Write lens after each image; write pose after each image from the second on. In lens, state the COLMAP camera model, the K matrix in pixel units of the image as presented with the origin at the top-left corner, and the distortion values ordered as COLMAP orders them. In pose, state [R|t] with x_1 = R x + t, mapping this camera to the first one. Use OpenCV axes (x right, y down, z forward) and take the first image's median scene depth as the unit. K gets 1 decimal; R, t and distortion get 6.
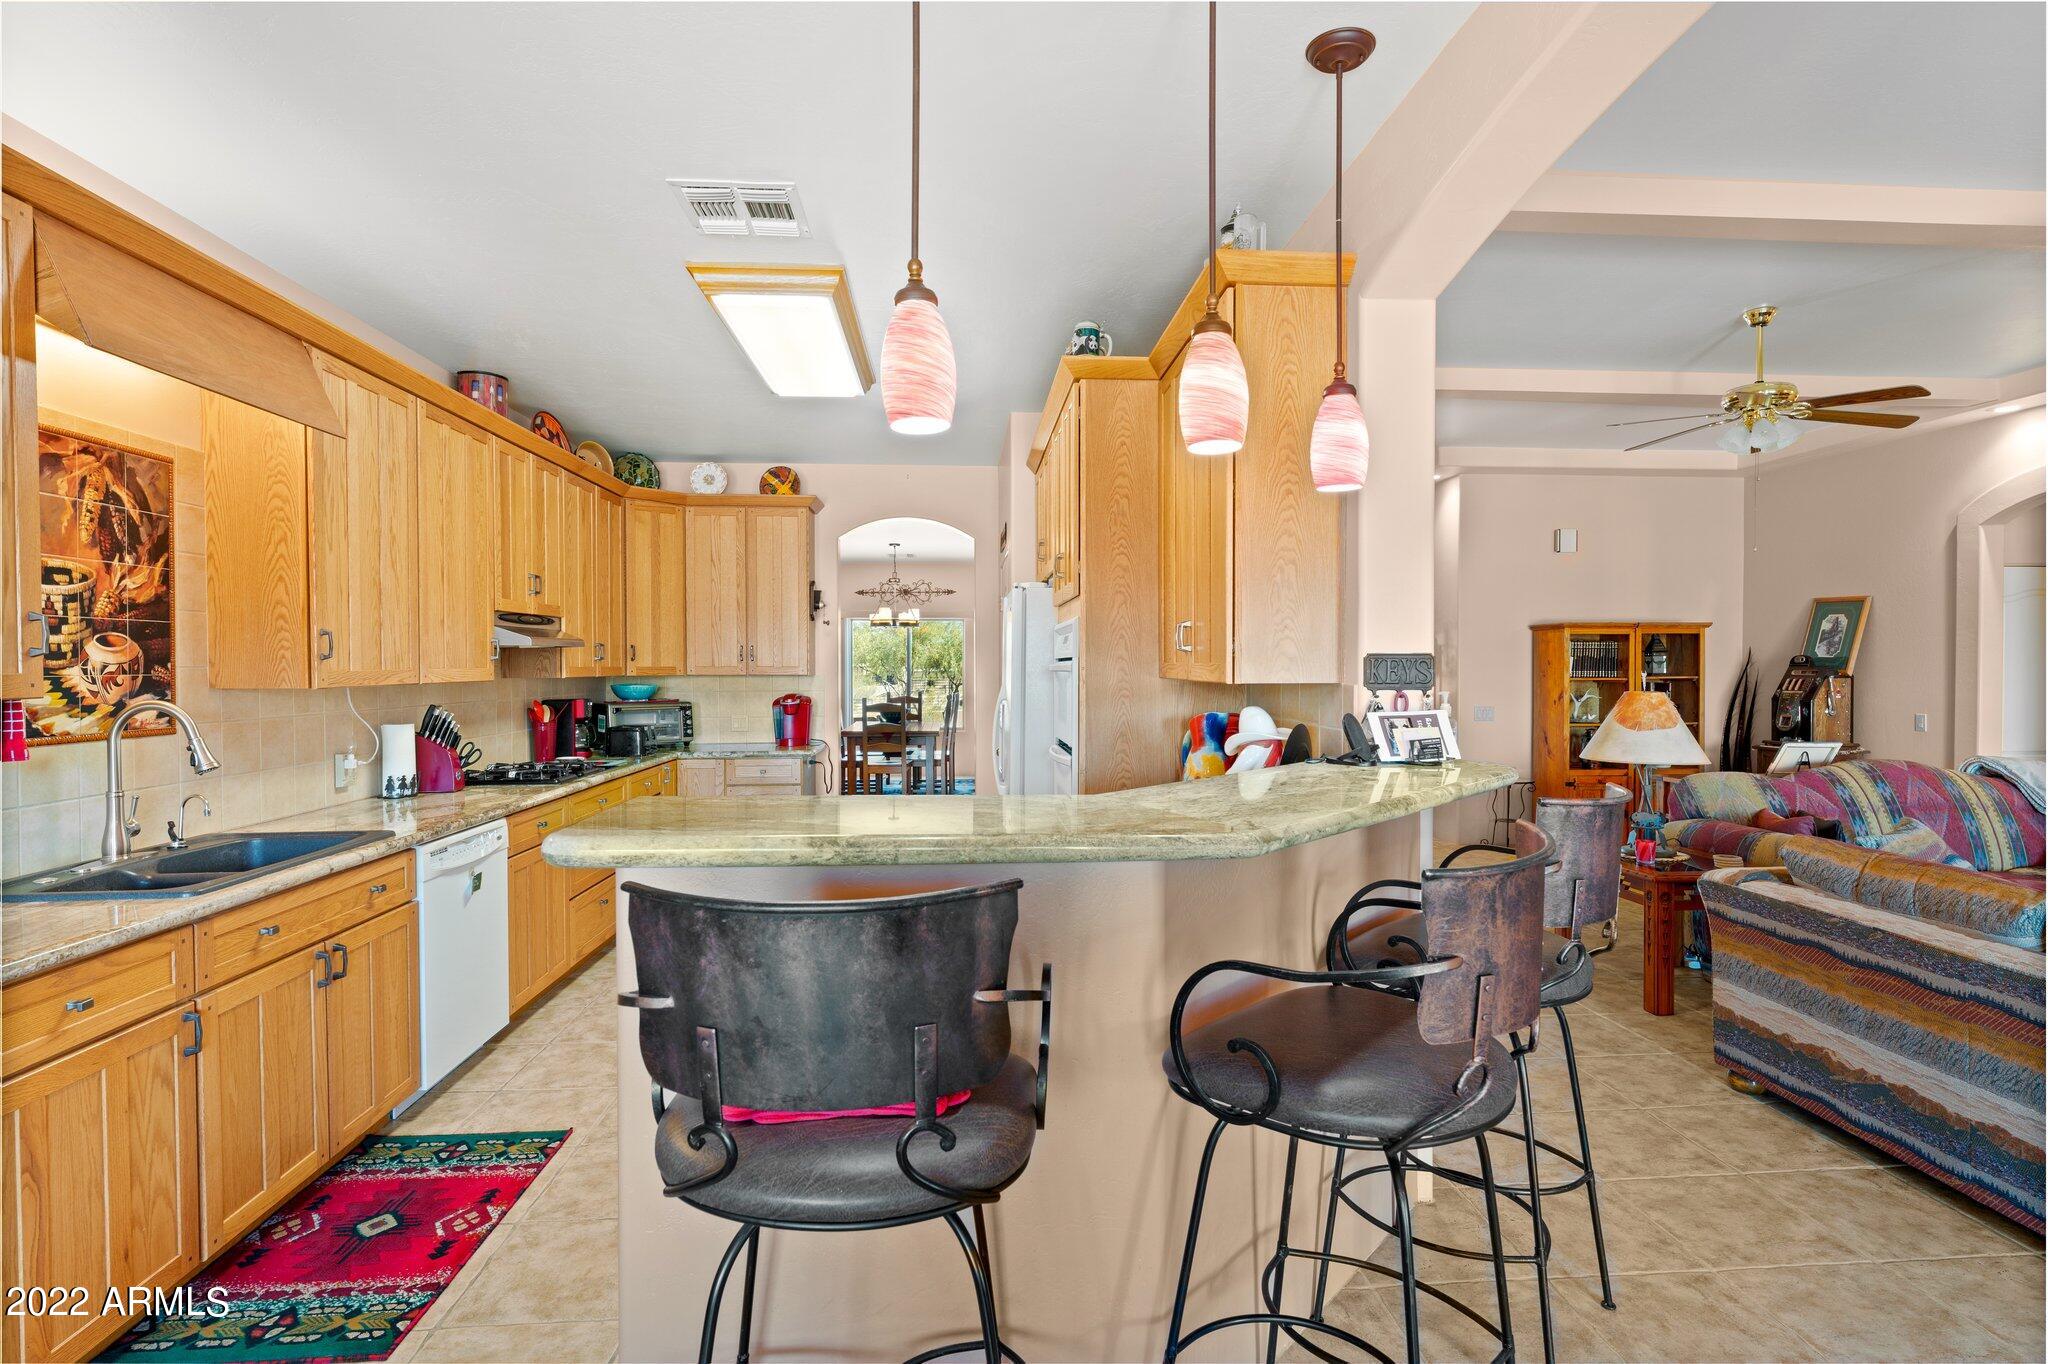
lens RADIAL K [[998.7, 0, 1024.0], [0, 998.7, 682.0], [0, 0, 1]] dist [-0.001477, -0.000342]
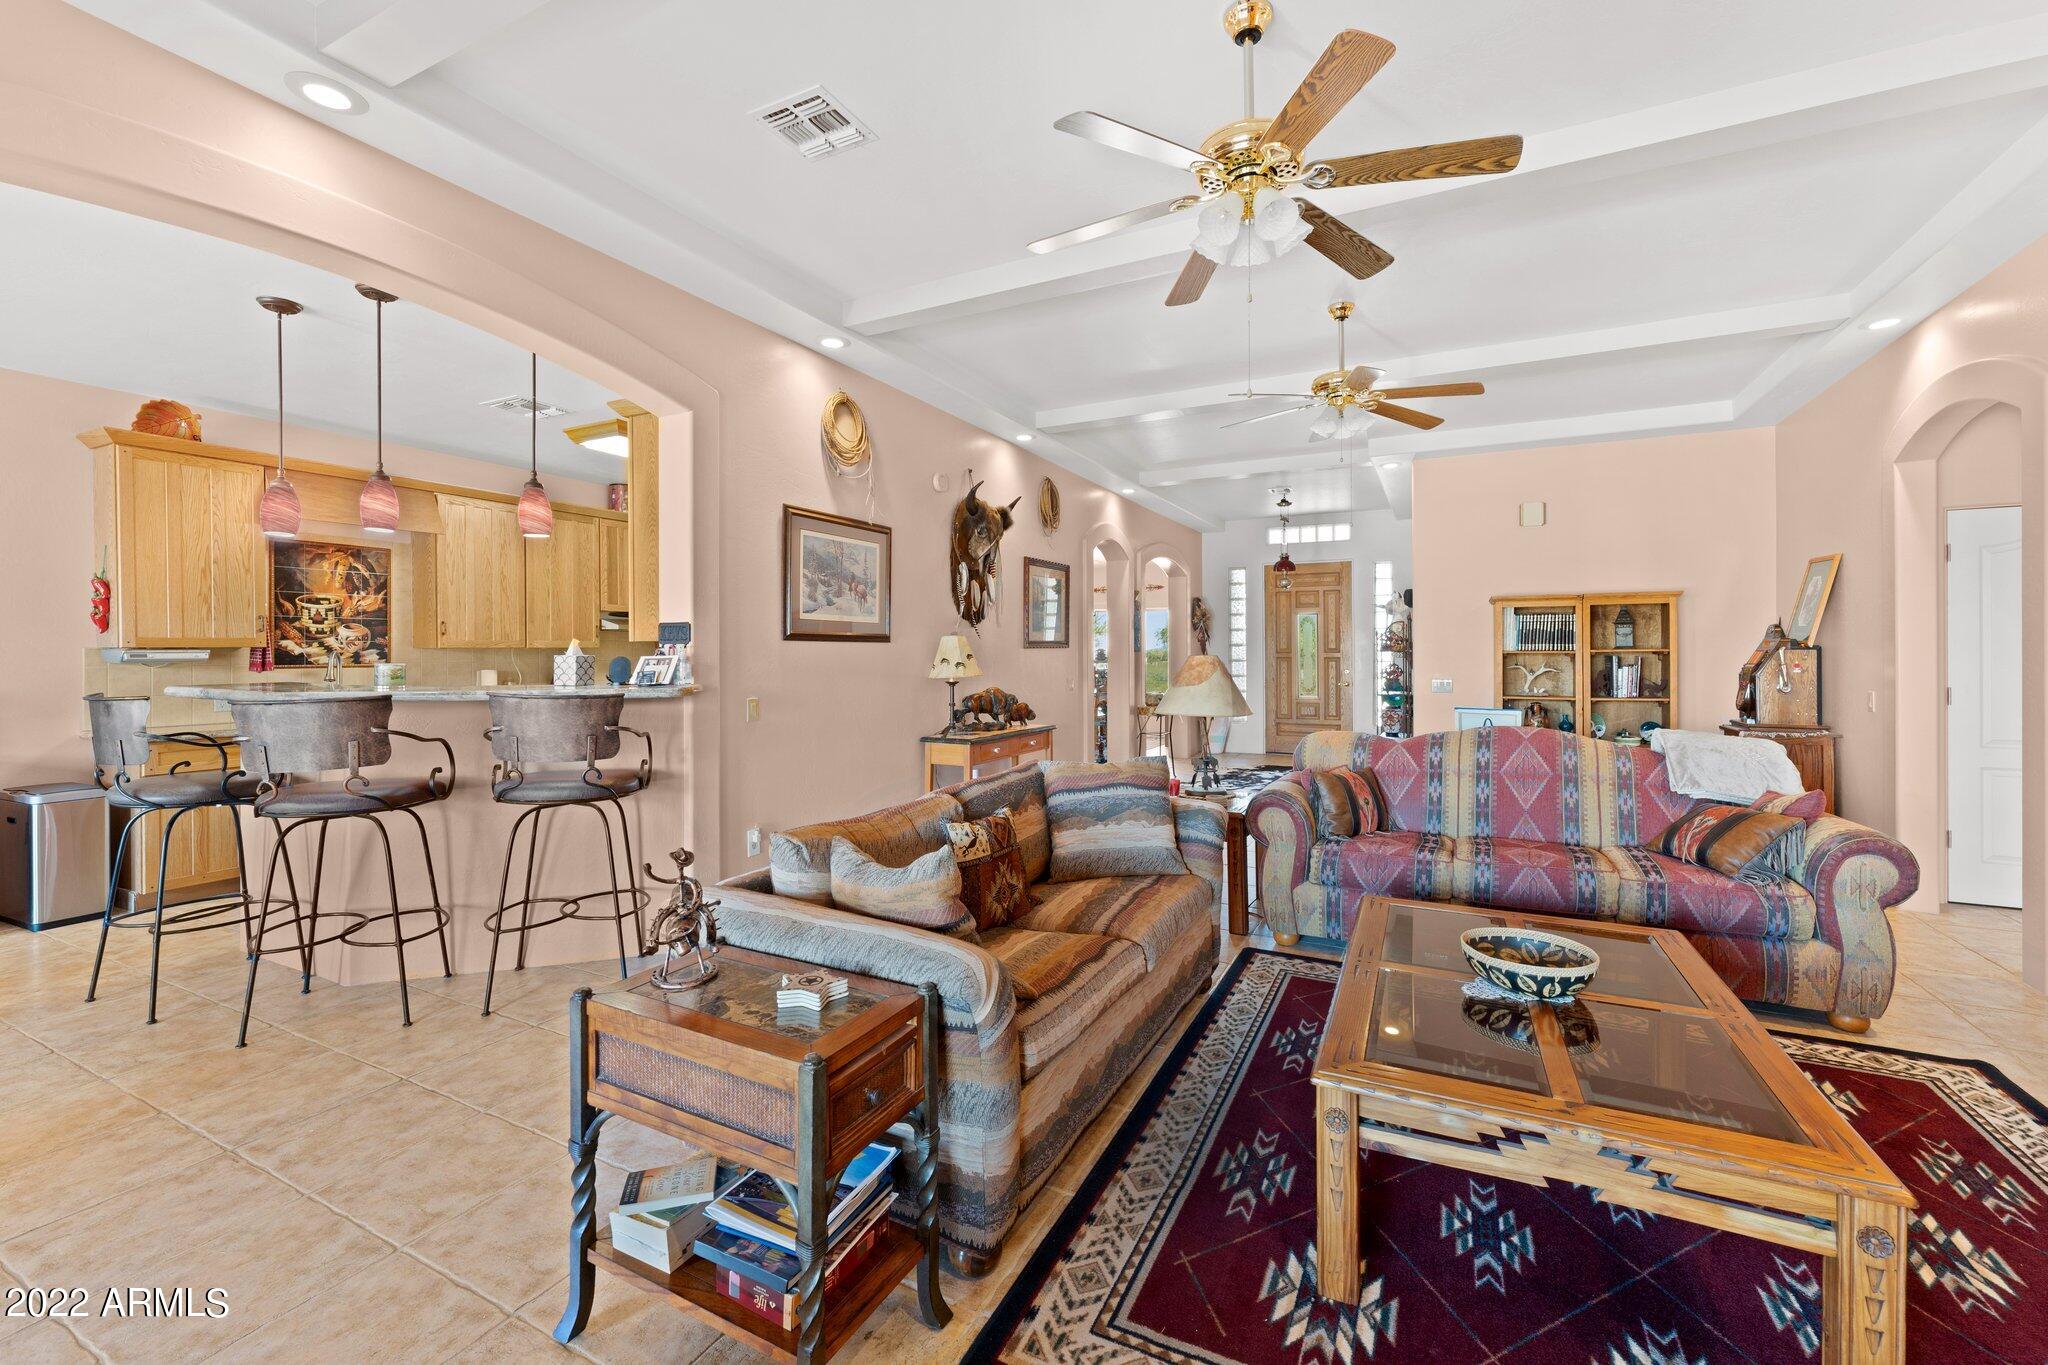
lens RADIAL K [[828.5, 0, 1034.1], [0, 828.5, 652.3], [0, 0, 1]] dist [-0.001154, -0.000066]
pose [[0.860644, 0.000246, -0.509208, 1.500974], [-0.008085, 0.999880, -0.013182, 0.033040], [0.509144, 0.015462, 0.860543, 0.102086]]
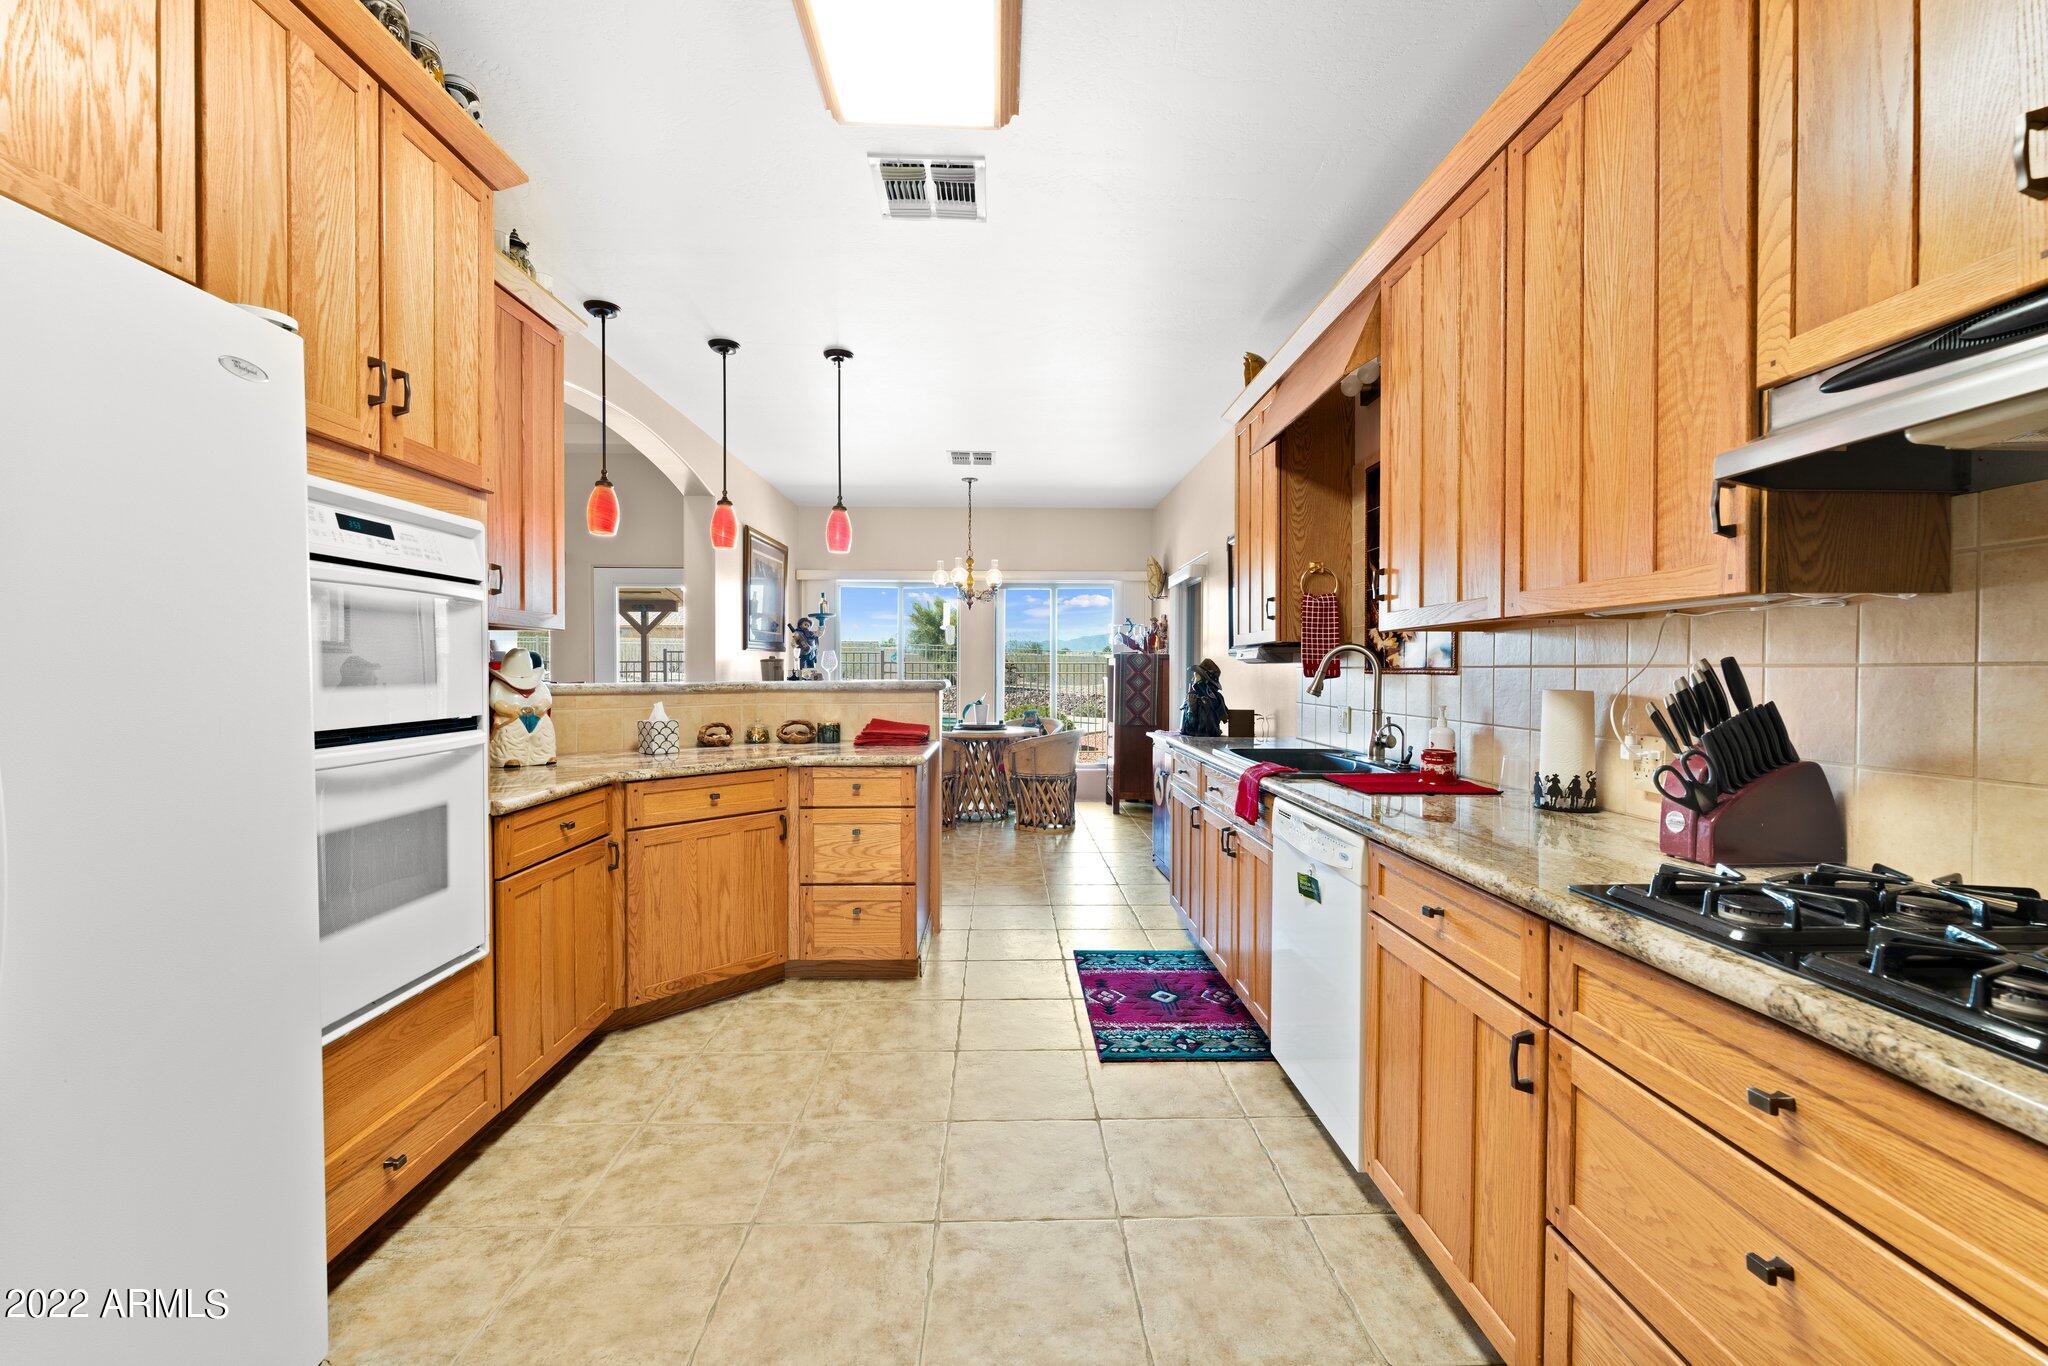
lens RADIAL K [[828.5, 0, 1034.1], [0, 828.5, 652.8], [0, 0, 1]] dist [-0.001154, -0.000066]
pose [[-0.999308, -0.000449, 0.037186, -0.445675], [-0.000503, 0.999999, -0.001455, 0.031024], [-0.037186, -0.001473, -0.999307, 1.994084]]
